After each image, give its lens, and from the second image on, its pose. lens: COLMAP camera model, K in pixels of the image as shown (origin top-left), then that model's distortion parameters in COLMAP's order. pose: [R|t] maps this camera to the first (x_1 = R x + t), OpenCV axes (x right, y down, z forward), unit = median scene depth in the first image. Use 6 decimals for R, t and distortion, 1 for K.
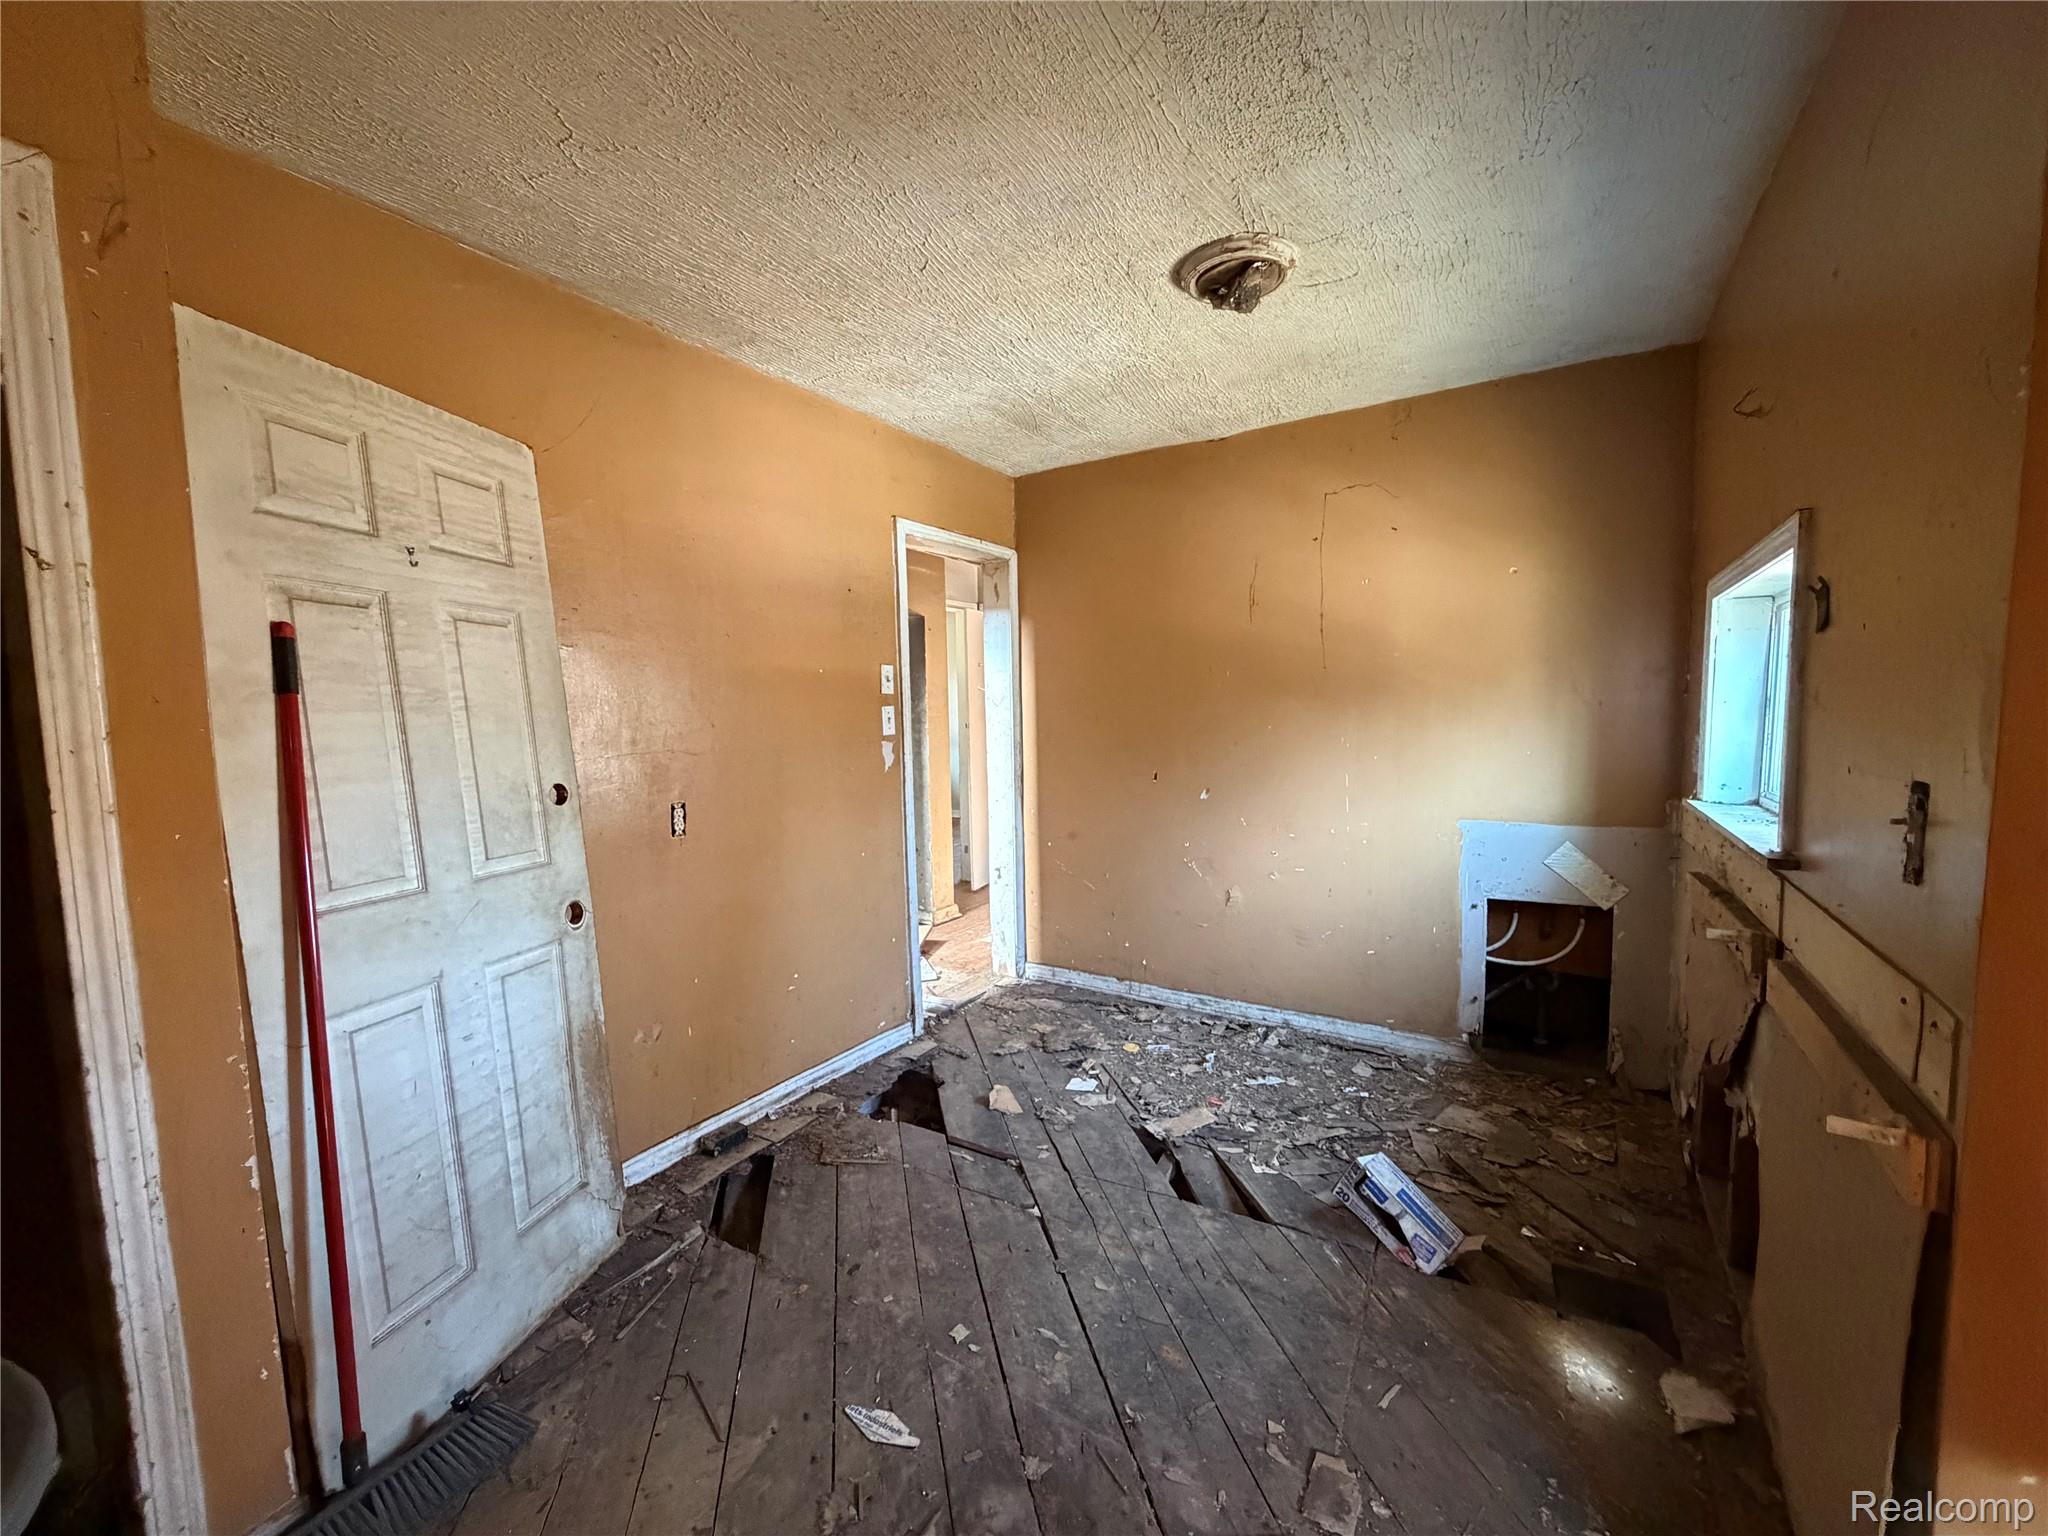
lens RADIAL K [[818.5, 0, 1021.8], [0, 818.5, 769.7], [0, 0, 1]] dist [0.003480, -0.000053]
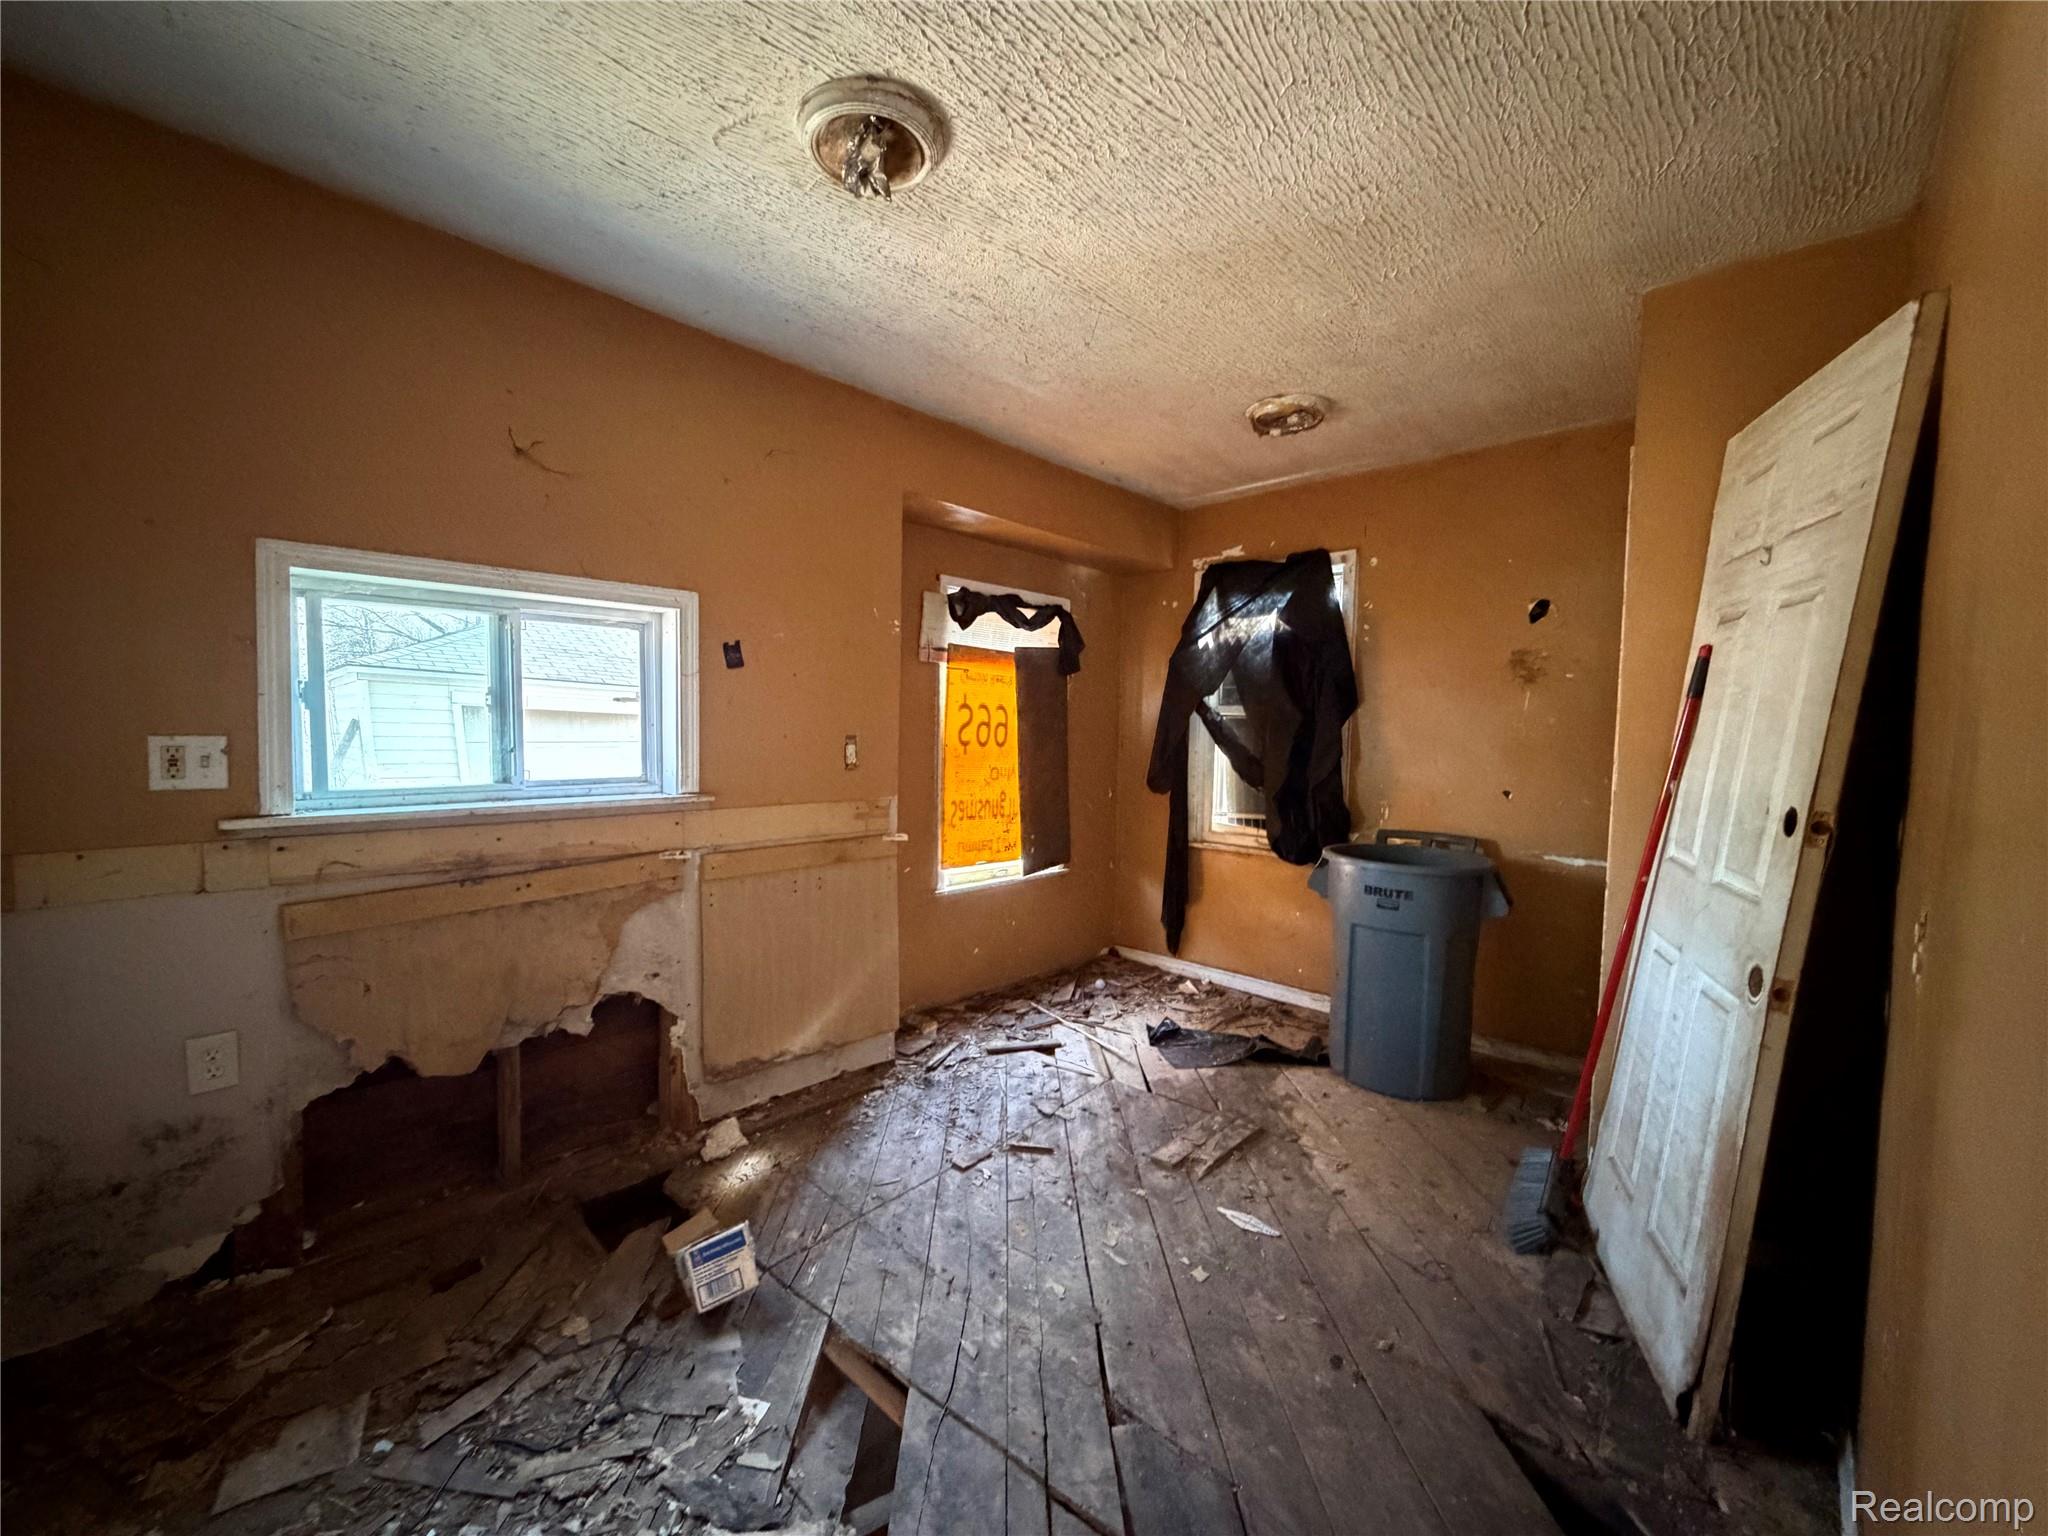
lens RADIAL K [[818.5, 0, 1021.8], [0, 818.5, 769.7], [0, 0, 1]] dist [0.003480, -0.000053]
pose [[-0.980699, -0.014814, 0.194962, -0.044730], [0.013685, 0.989480, 0.144023, -0.139605], [-0.195045, 0.143911, -0.970179, 1.950864]]
